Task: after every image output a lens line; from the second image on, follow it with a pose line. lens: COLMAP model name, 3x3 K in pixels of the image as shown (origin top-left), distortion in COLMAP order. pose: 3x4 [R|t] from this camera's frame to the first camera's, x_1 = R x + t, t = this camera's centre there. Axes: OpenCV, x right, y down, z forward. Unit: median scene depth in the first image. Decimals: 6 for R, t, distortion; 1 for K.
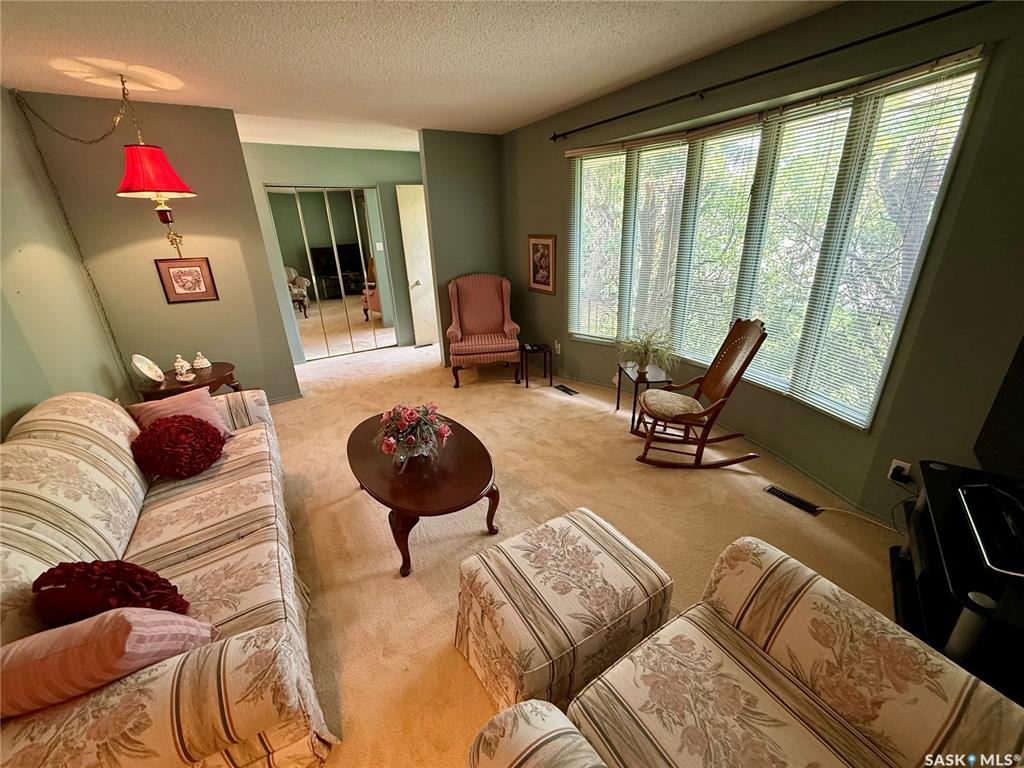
lens RADIAL K [[410.8, 0, 512.0], [0, 410.8, 384.0], [0, 0, 1]] dist [-0.000057, -0.000013]
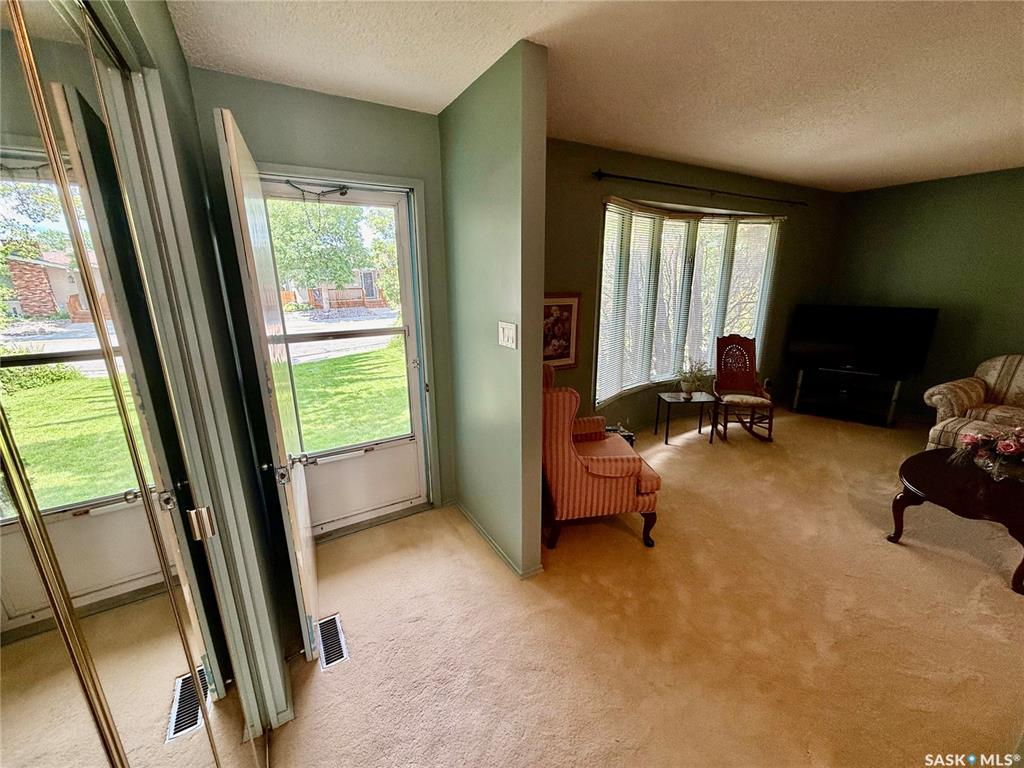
lens RADIAL K [[410.8, 0, 512.0], [0, 410.8, 384.0], [0, 0, 1]] dist [-0.000057, -0.000013]
pose [[-0.014382, -0.234145, 0.972095, -0.667086], [0.375148, 0.899913, 0.222309, -0.410607], [-0.926853, 0.367877, 0.074896, 1.080921]]
